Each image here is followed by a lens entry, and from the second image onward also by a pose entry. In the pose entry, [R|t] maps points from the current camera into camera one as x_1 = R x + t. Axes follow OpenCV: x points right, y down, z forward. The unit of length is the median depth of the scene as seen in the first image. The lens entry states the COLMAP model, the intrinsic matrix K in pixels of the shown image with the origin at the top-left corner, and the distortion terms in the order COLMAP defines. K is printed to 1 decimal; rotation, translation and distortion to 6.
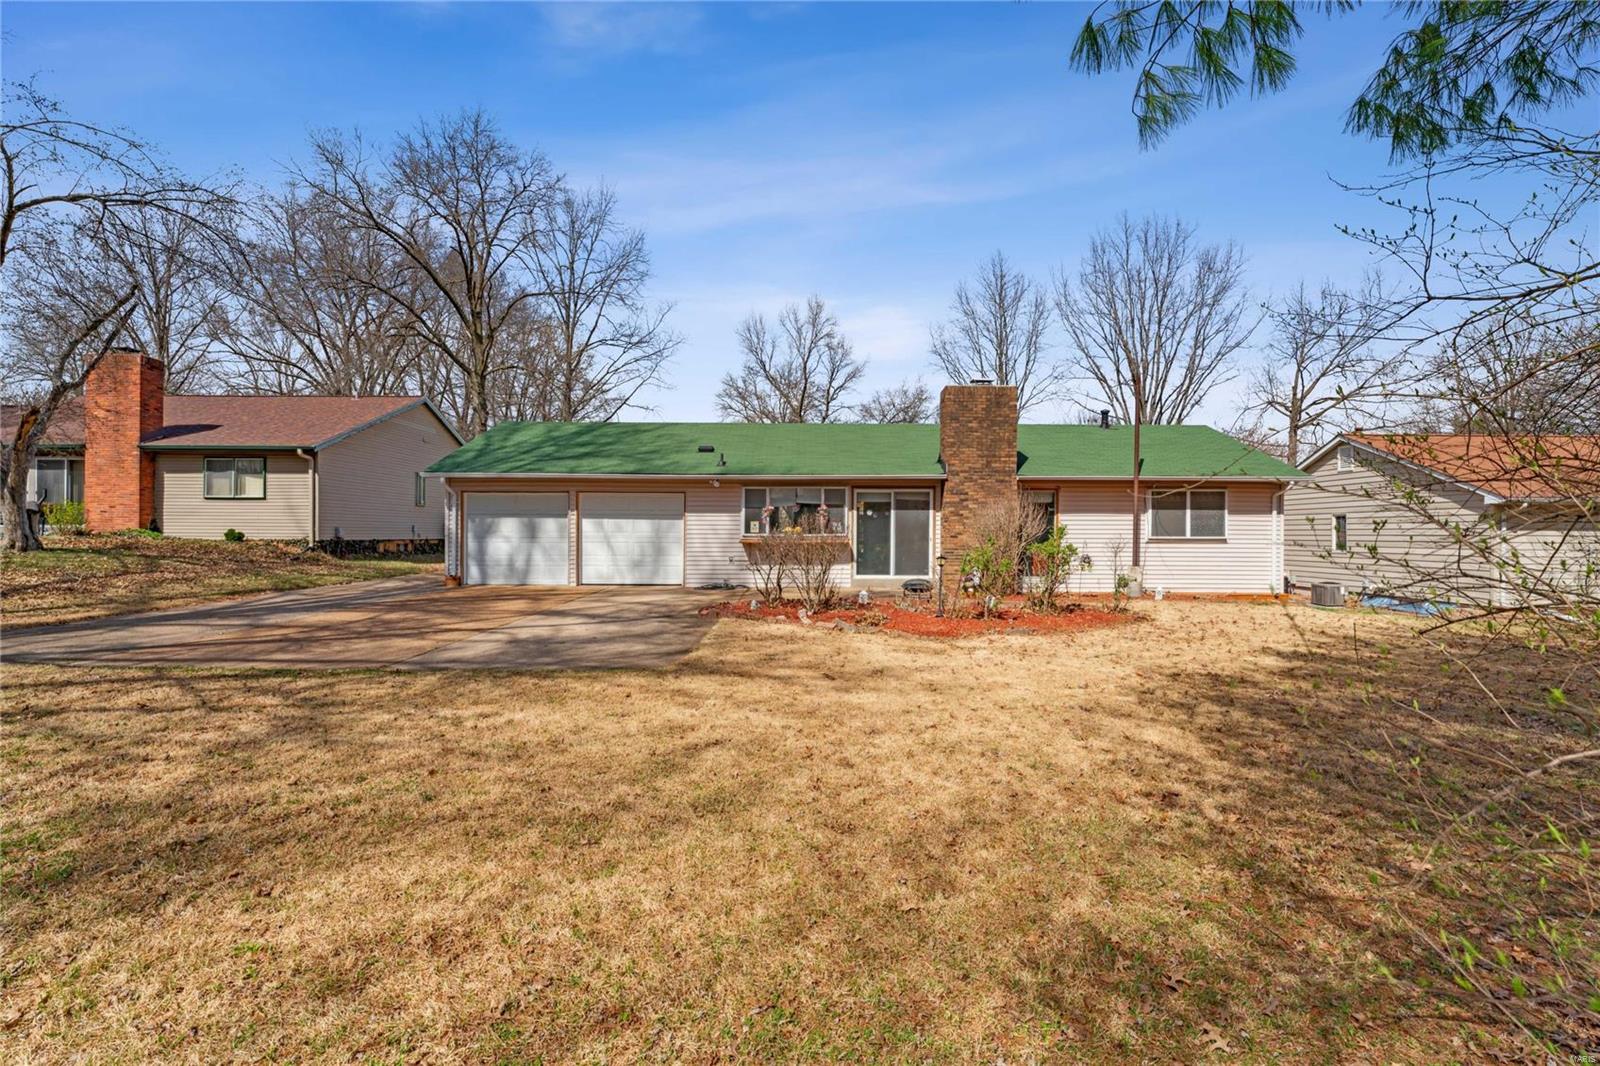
lens RADIAL K [[763.4, 0, 796.9], [0, 763.4, 532.0], [0, 0, 1]] dist [-0.001964, -0.000221]
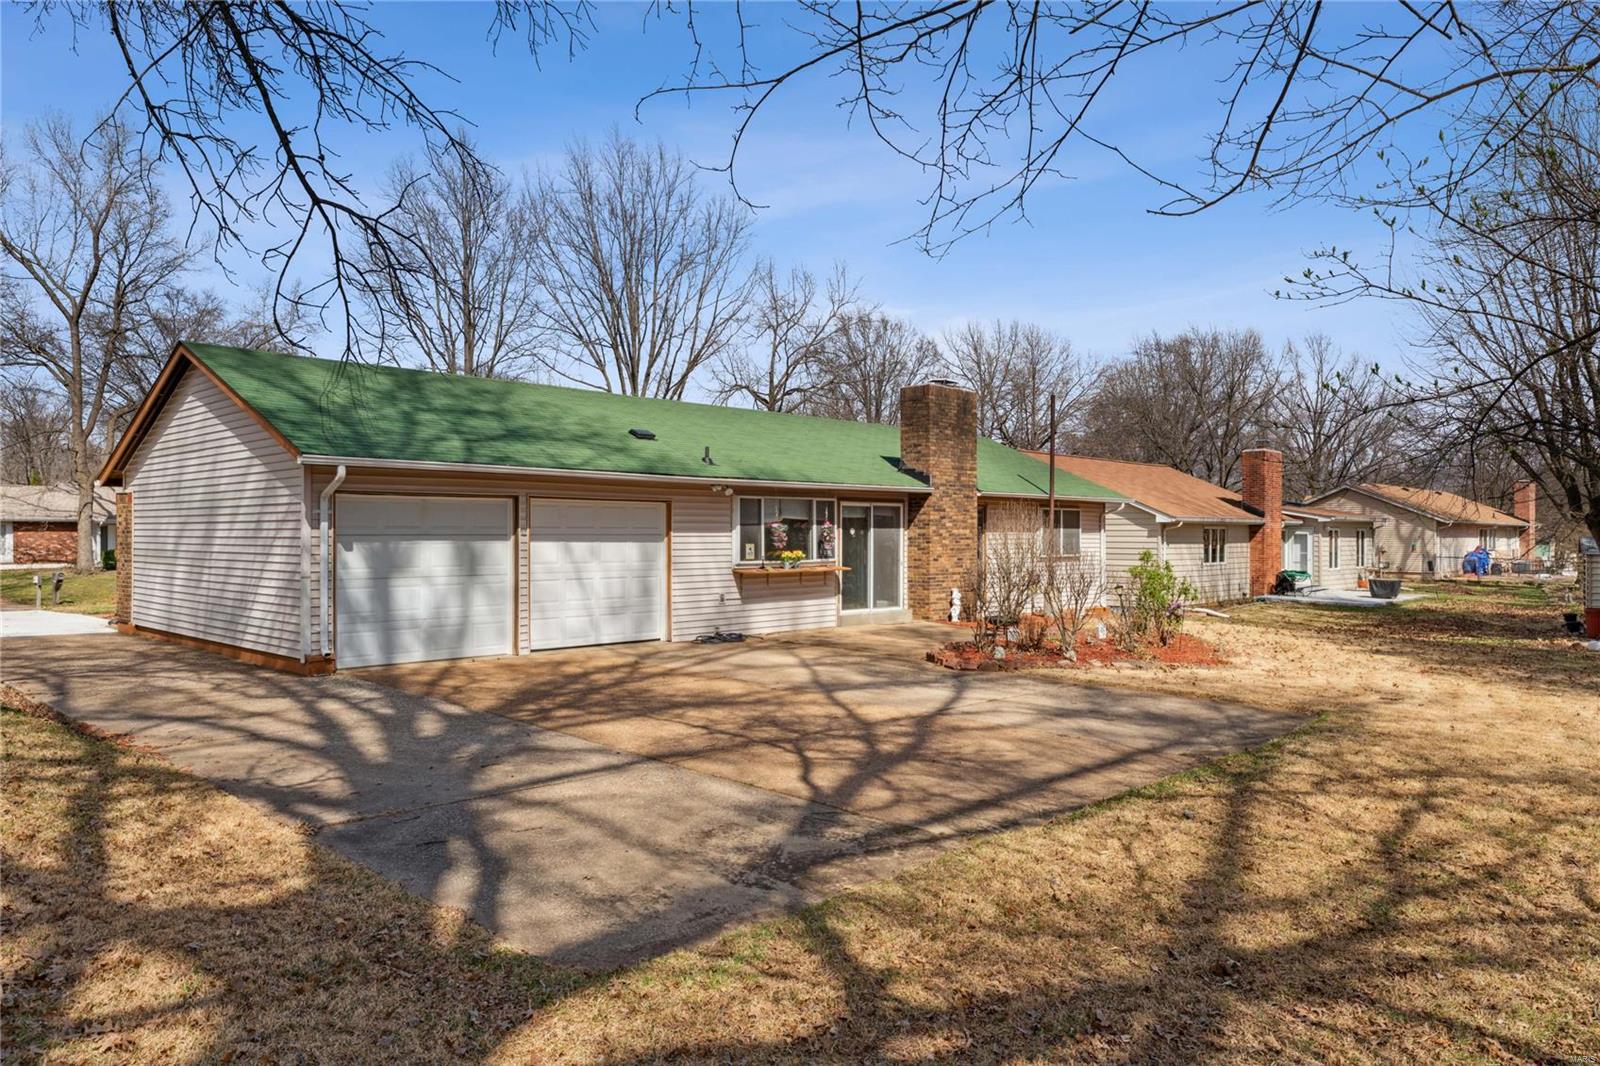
lens RADIAL K [[1091.1, 0, 800.2], [0, 1091.1, 534.1], [0, 0, 1]] dist [-0.024802, 0.000196]
pose [[0.695194, -0.002077, 0.718819, -0.768490], [-0.001596, 0.999989, 0.004433, -0.027485], [-0.718820, -0.004229, 0.695183, 0.242308]]
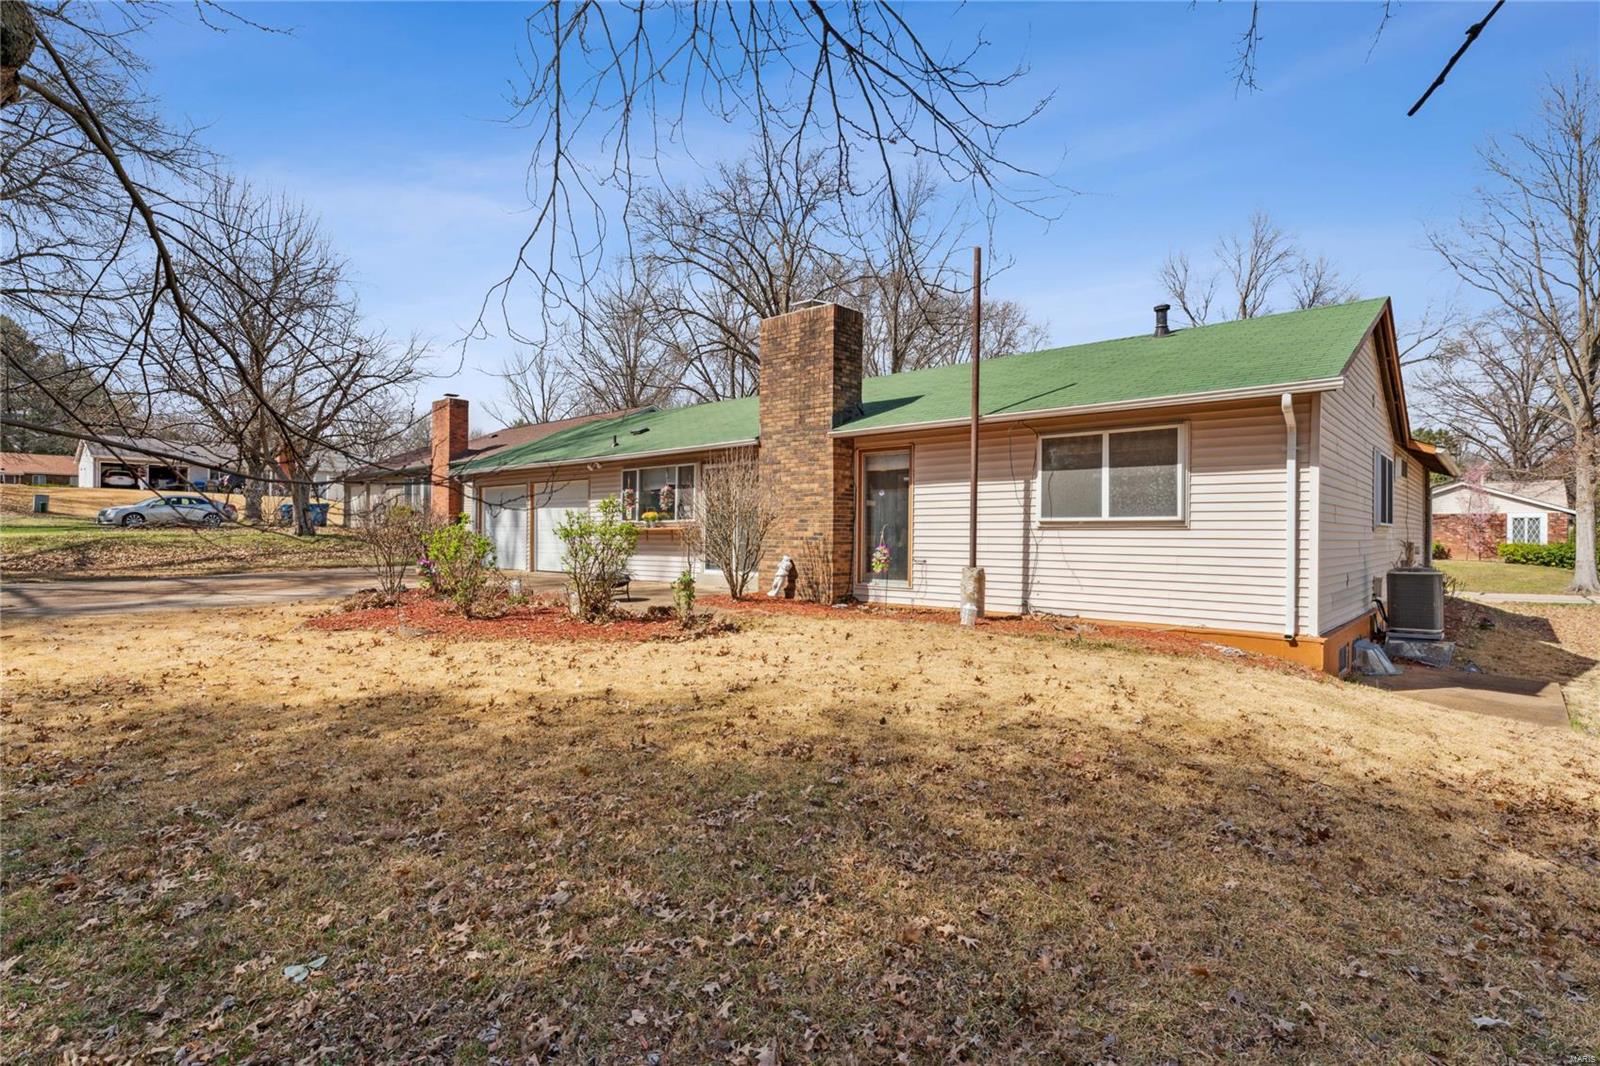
lens RADIAL K [[804.1, 0, 804.0], [0, 804.1, 533.6], [0, 0, 1]] dist [0.003744, 0.000147]
pose [[0.748933, -0.000265, -0.662645, 0.732959], [-0.000527, 0.999999, -0.000996, 0.018731], [0.662645, 0.001095, 0.748933, 0.421444]]
